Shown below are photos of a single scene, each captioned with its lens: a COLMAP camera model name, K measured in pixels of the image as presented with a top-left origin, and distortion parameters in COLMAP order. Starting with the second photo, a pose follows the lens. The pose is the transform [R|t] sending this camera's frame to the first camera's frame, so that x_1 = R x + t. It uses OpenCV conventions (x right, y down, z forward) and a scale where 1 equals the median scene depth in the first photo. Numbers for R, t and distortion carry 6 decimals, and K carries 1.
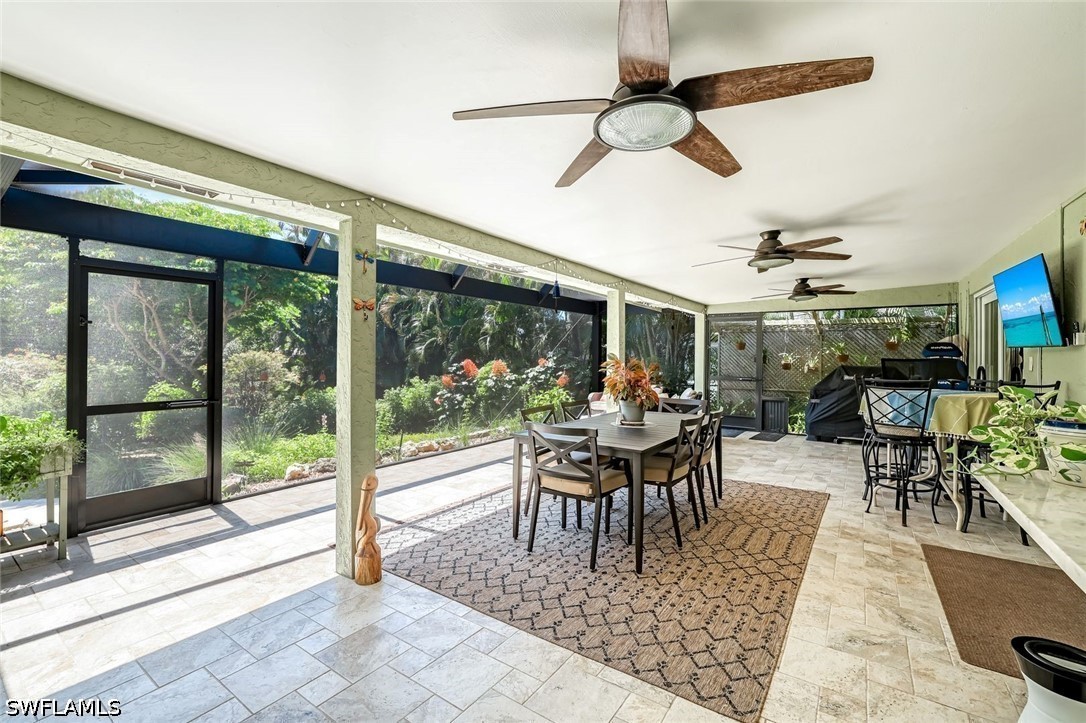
lens RADIAL K [[459.4, 0, 549.3], [0, 459.4, 362.3], [0, 0, 1]] dist [0.001719, 0.000033]
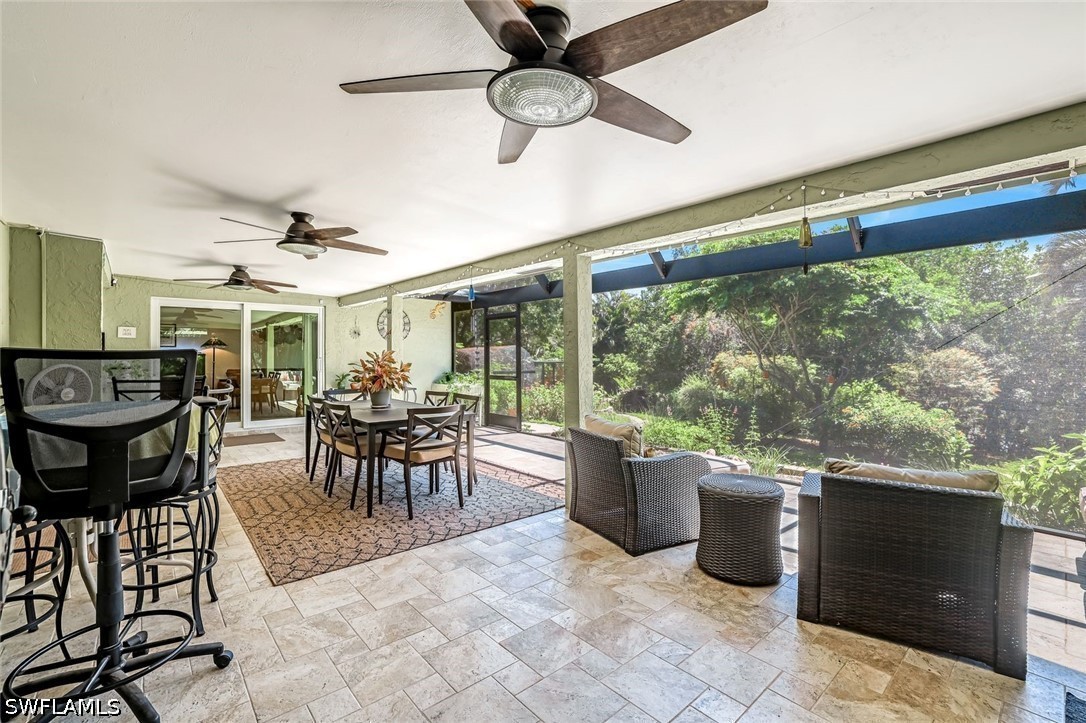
lens RADIAL K [[459.4, 0, 550.2], [0, 459.4, 355.1], [0, 0, 1]] dist [0.001719, 0.000033]
pose [[-0.235754, -0.000014, -0.971813, 1.356455], [-0.004498, 0.999989, 0.001077, -0.021486], [0.971802, 0.004625, -0.235751, 1.823484]]
